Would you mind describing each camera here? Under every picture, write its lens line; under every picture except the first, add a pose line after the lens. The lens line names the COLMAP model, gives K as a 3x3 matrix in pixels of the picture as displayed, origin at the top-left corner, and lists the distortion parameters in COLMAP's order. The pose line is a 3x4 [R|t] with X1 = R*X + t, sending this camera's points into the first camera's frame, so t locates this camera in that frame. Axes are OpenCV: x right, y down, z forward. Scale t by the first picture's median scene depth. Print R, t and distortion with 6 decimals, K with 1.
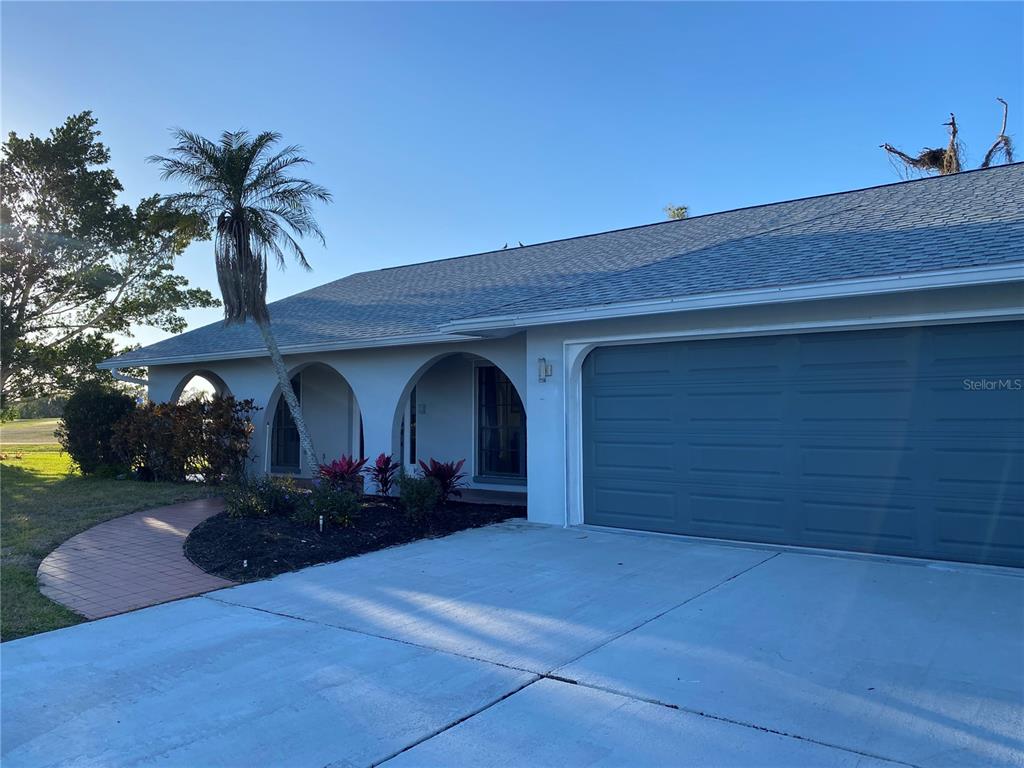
lens RADIAL K [[777.6, 0, 518.7], [0, 777.6, 379.3], [0, 0, 1]] dist [0.087616, -0.136006]
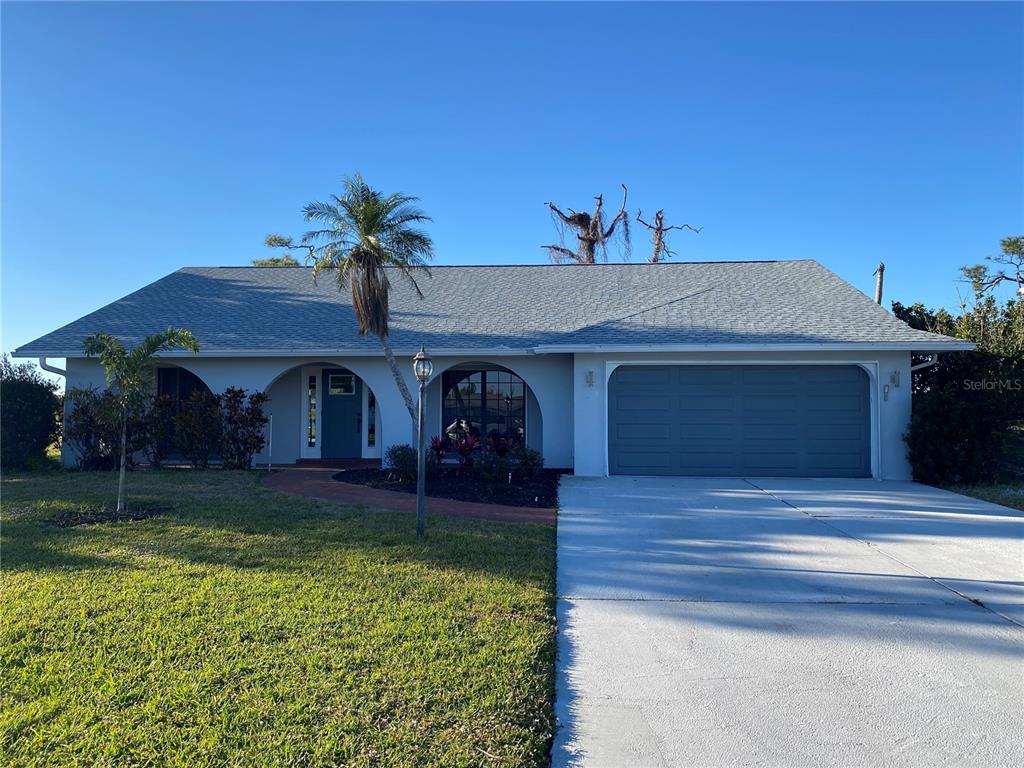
lens RADIAL K [[777.6, 0, 518.7], [0, 777.6, 379.3], [0, 0, 1]] dist [0.087616, -0.136006]
pose [[0.832886, 0.023616, 0.552941, -0.684848], [-0.030184, 0.999541, 0.002776, -0.007946], [-0.552621, -0.019002, 0.833216, -0.167741]]
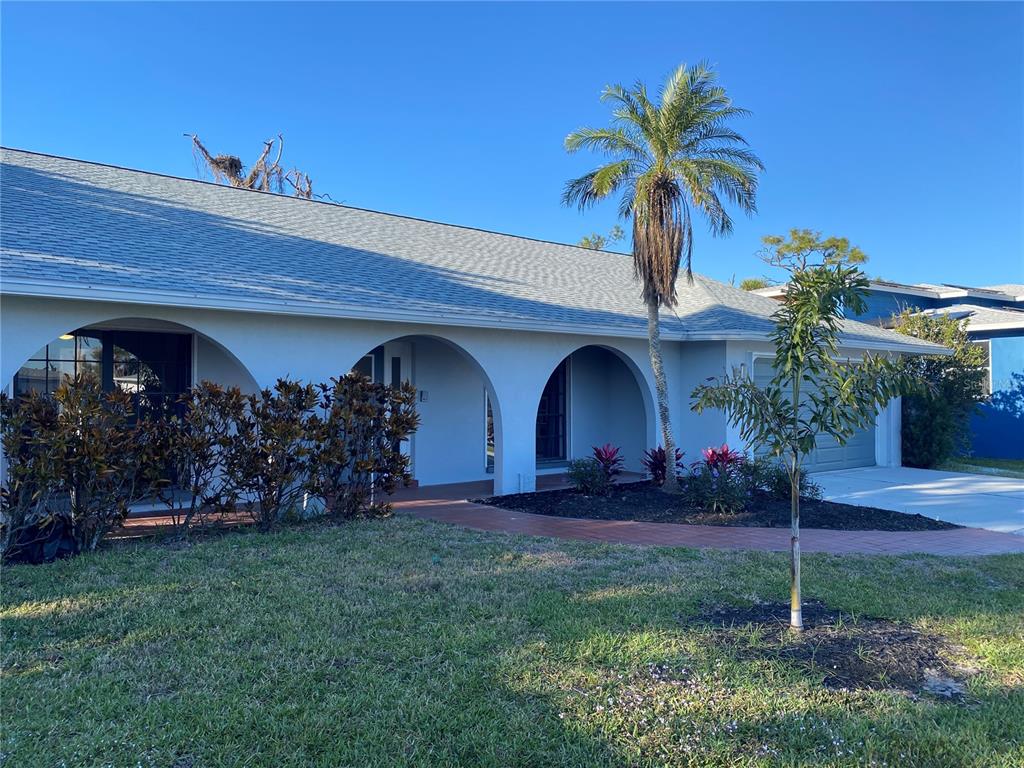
lens RADIAL K [[777.6, 0, 518.7], [0, 777.6, 379.3], [0, 0, 1]] dist [0.087616, -0.136006]
pose [[0.239106, 0.021357, 0.970759, -0.989527], [-0.049715, 0.998716, -0.009726, 0.024522], [-0.969720, -0.045936, 0.239861, 0.742229]]
